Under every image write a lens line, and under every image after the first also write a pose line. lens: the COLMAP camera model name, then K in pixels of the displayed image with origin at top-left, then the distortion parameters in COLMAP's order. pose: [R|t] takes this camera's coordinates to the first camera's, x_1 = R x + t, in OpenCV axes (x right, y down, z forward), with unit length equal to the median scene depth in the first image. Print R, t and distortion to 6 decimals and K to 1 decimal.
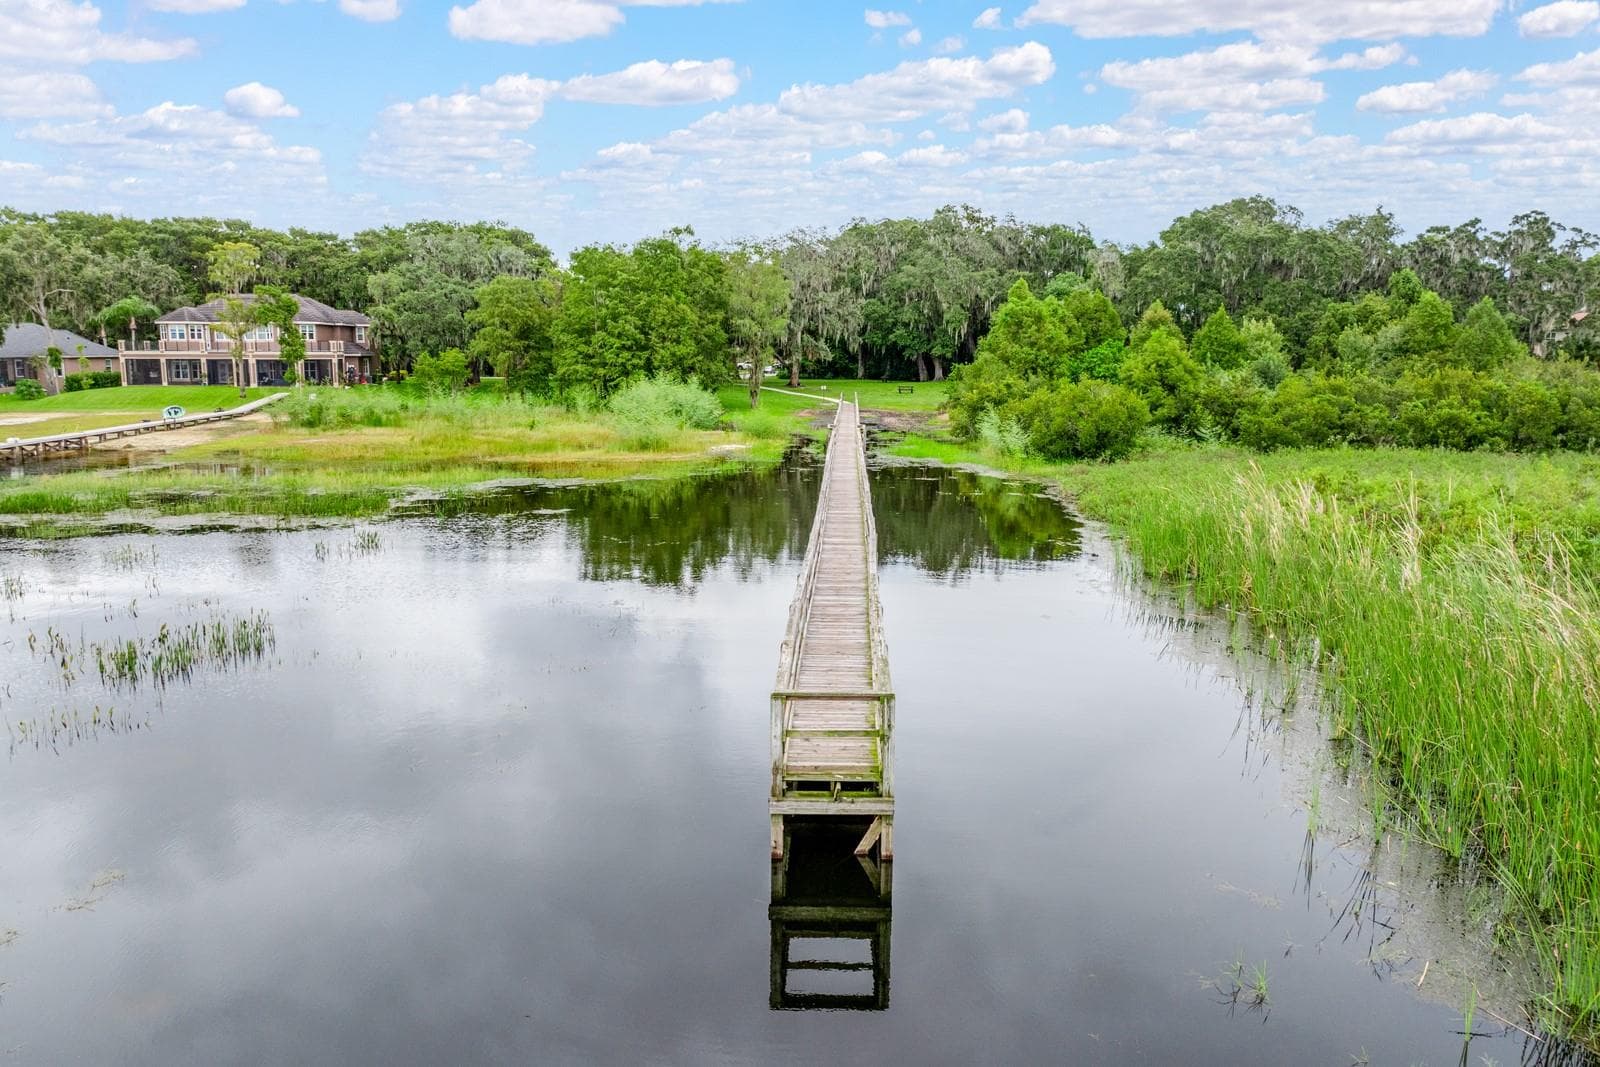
lens RADIAL K [[1138.3, 0, 800.0], [0, 1138.3, 533.5], [0, 0, 1]] dist [-0.006329, 0.001632]
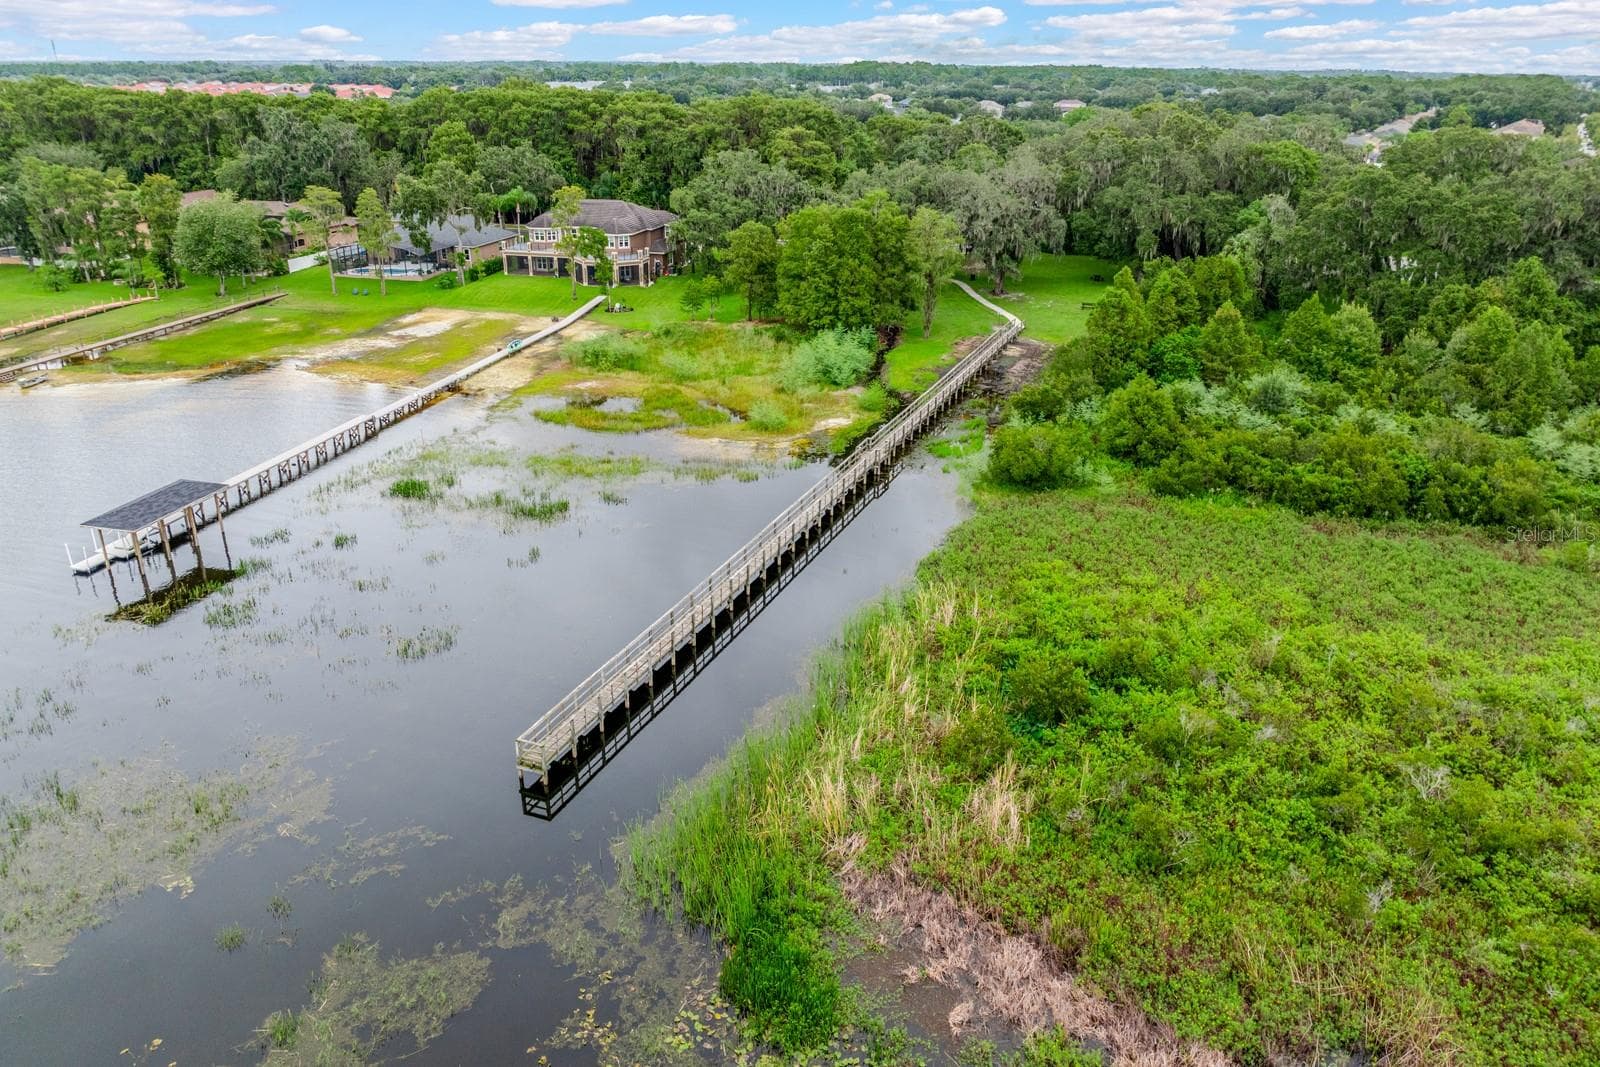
lens RADIAL K [[1138.3, 0, 800.0], [0, 1138.3, 533.5], [0, 0, 1]] dist [-0.006329, 0.001632]
pose [[0.940640, 0.134193, -0.311752, 0.240431], [-0.059816, 0.969686, 0.236920, -0.182158], [0.334095, -0.204209, 0.920152, -0.250947]]
